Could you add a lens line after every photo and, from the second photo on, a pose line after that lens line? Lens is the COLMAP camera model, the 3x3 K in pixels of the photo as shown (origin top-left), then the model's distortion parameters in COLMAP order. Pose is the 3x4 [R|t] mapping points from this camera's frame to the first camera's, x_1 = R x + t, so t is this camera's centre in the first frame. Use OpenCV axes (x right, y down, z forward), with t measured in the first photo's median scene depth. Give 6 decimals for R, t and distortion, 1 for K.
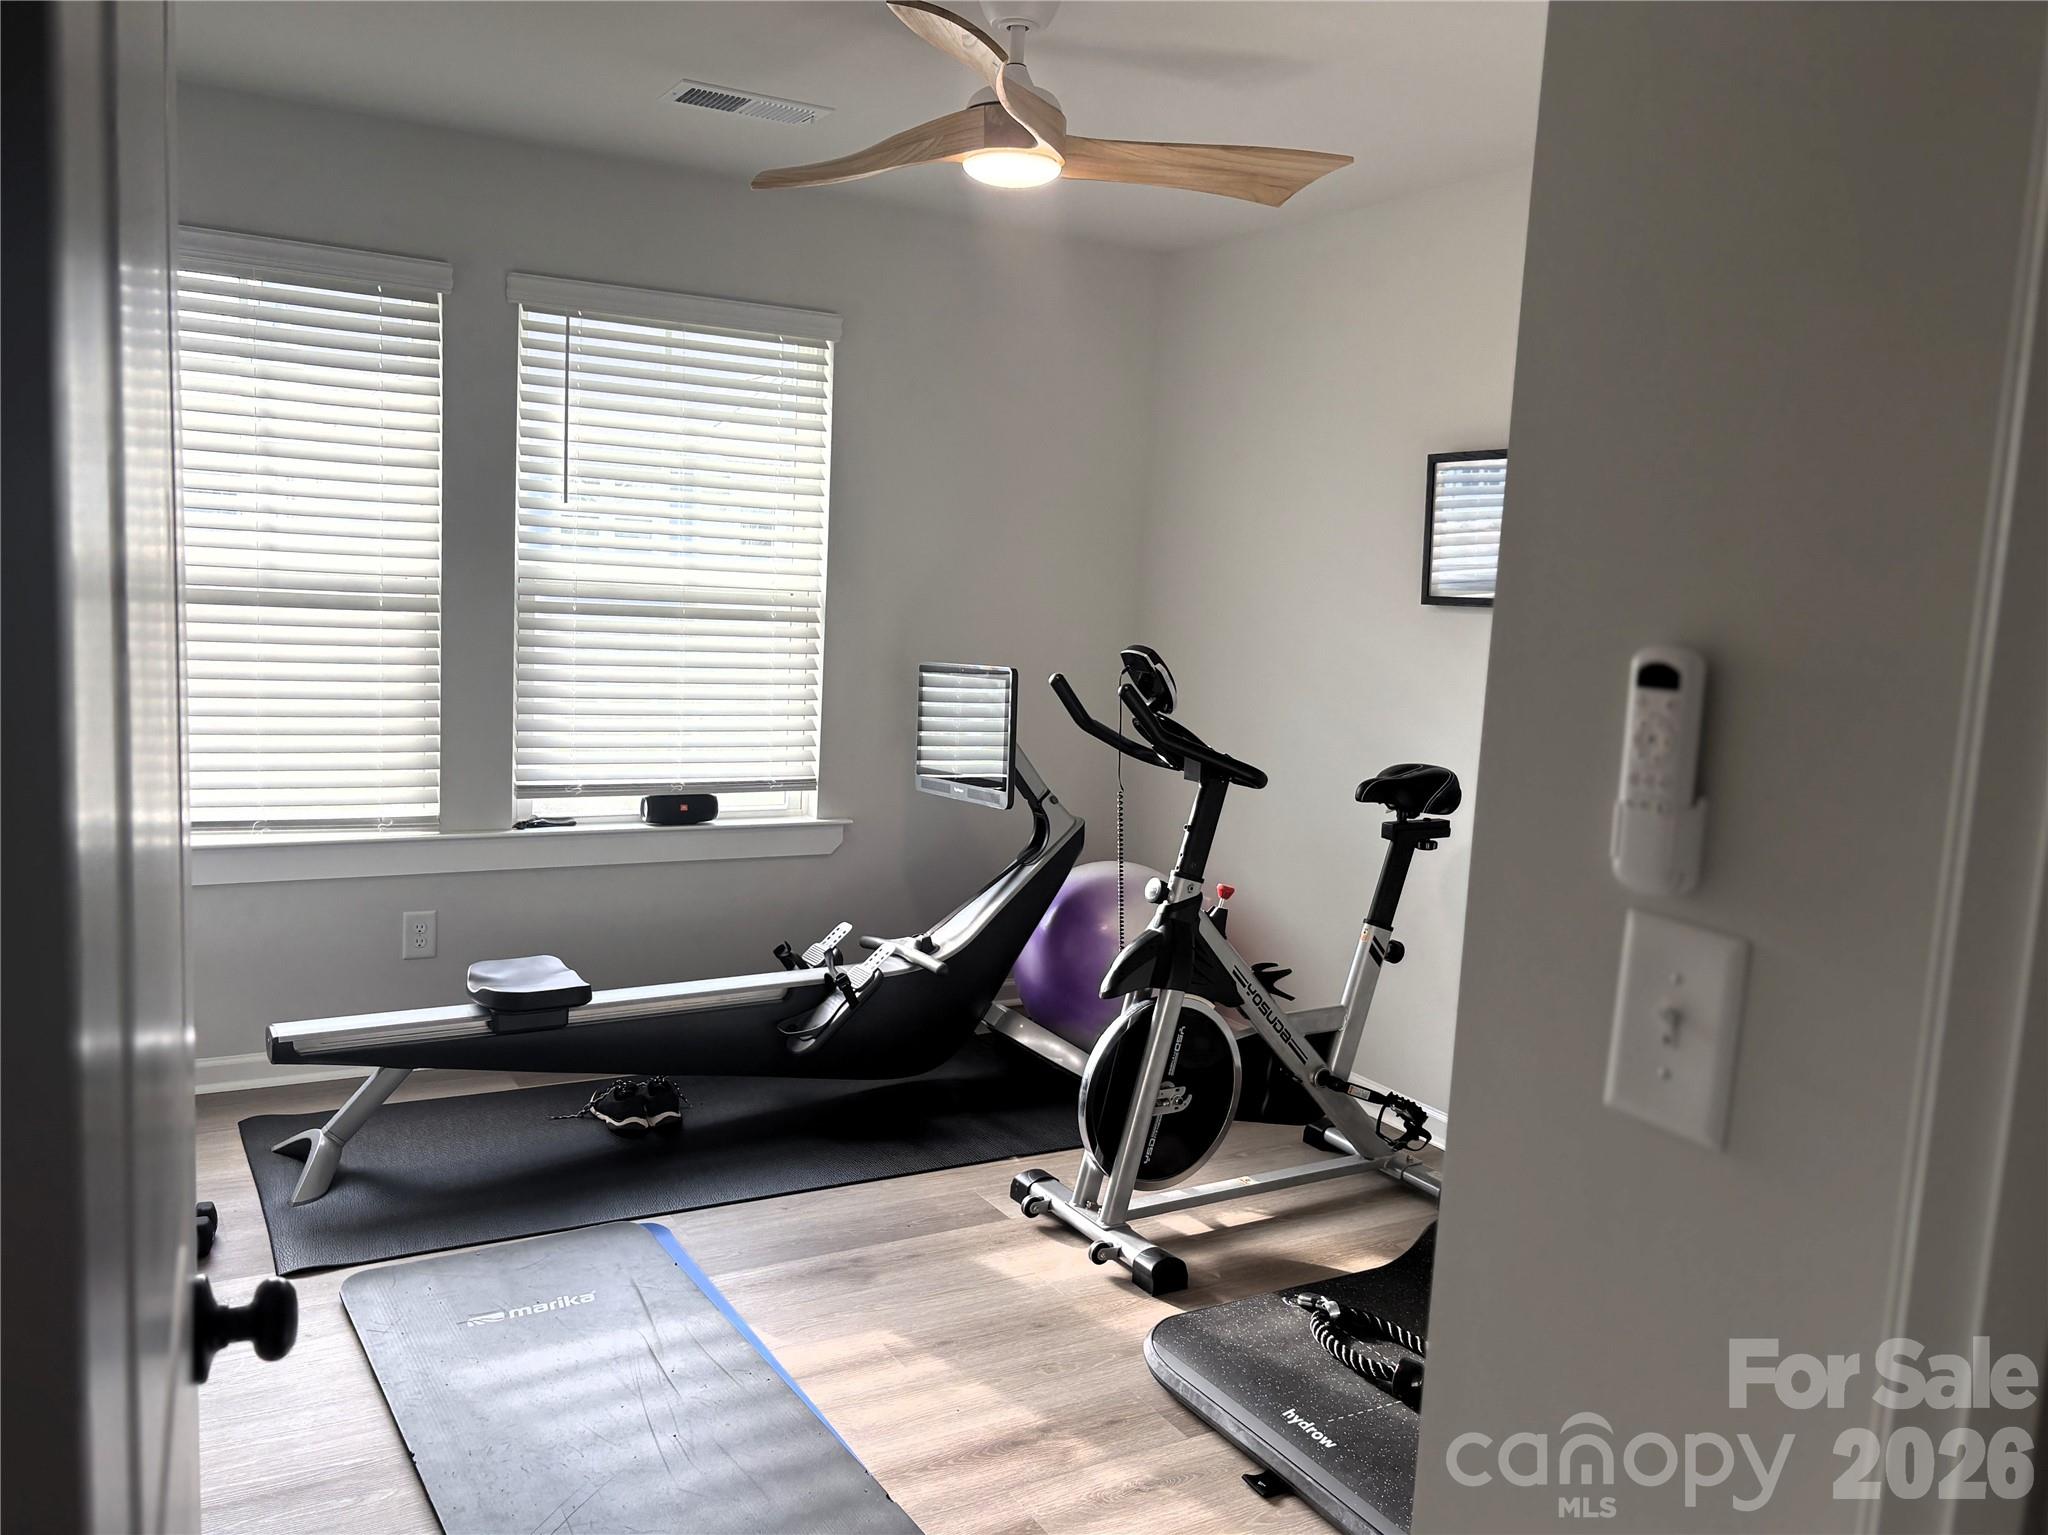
lens RADIAL K [[1604.6, 0, 1024.0], [0, 1604.6, 767.5], [0, 0, 1]] dist [-0.000162, -0.000615]
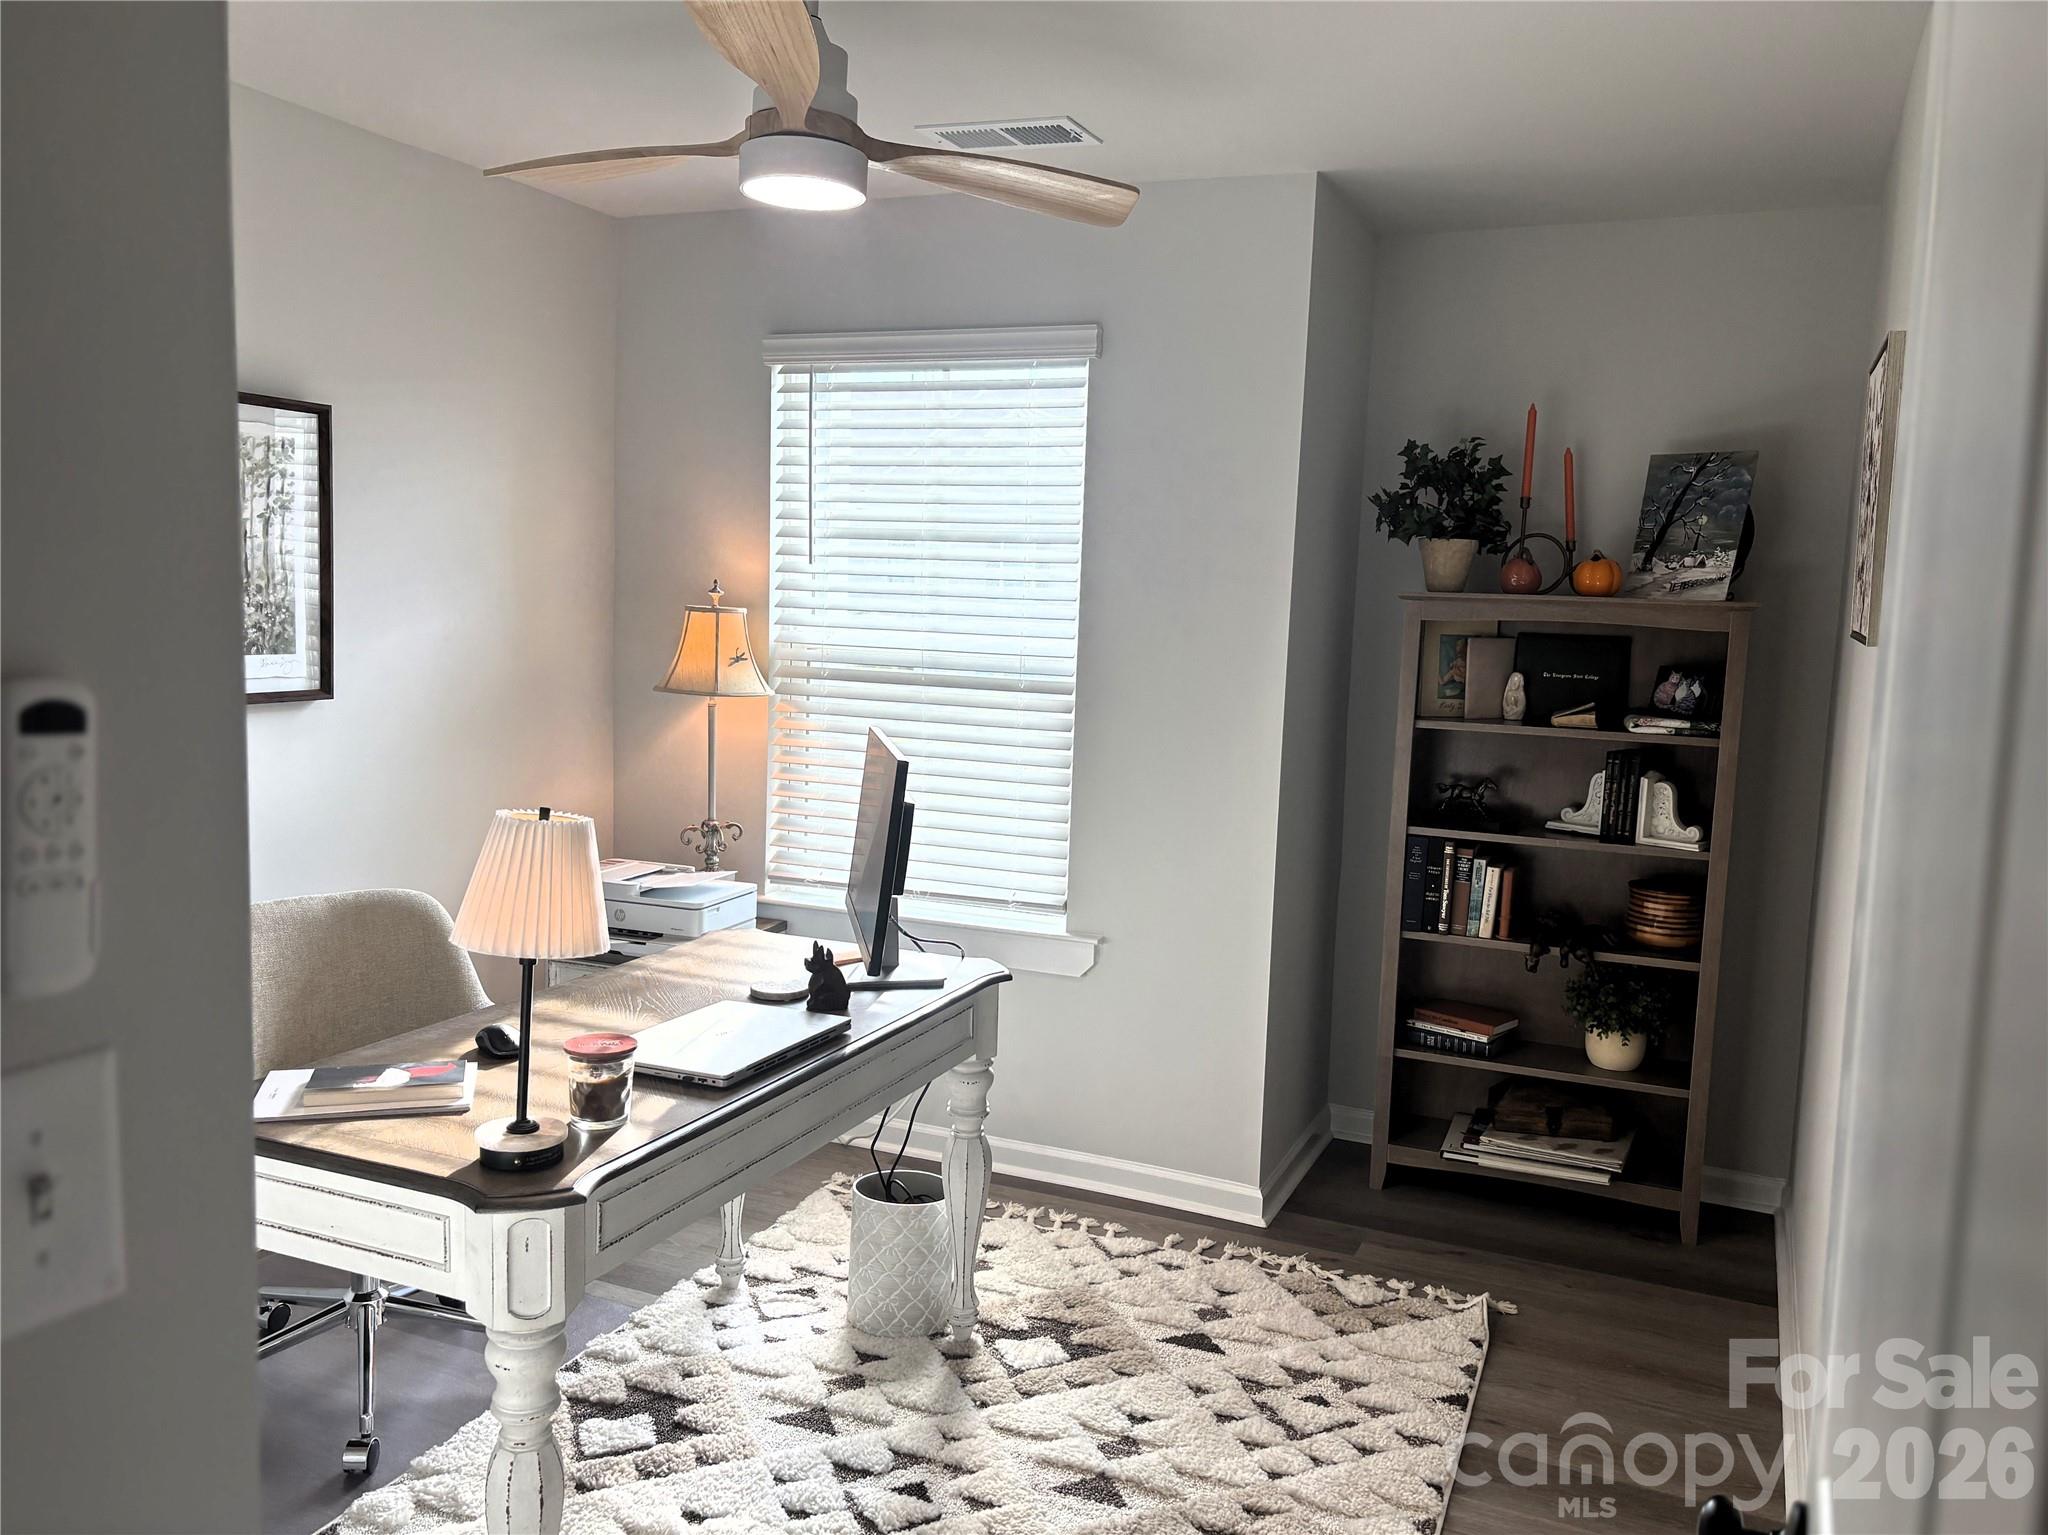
lens RADIAL K [[1604.6, 0, 1024.0], [0, 1604.6, 767.5], [0, 0, 1]] dist [-0.000162, -0.000615]
pose [[0.597746, 0.053848, -0.799875, 0.571871], [-0.099499, 0.995010, -0.007371, -0.048986], [0.795487, 0.083992, 0.600122, 0.530560]]
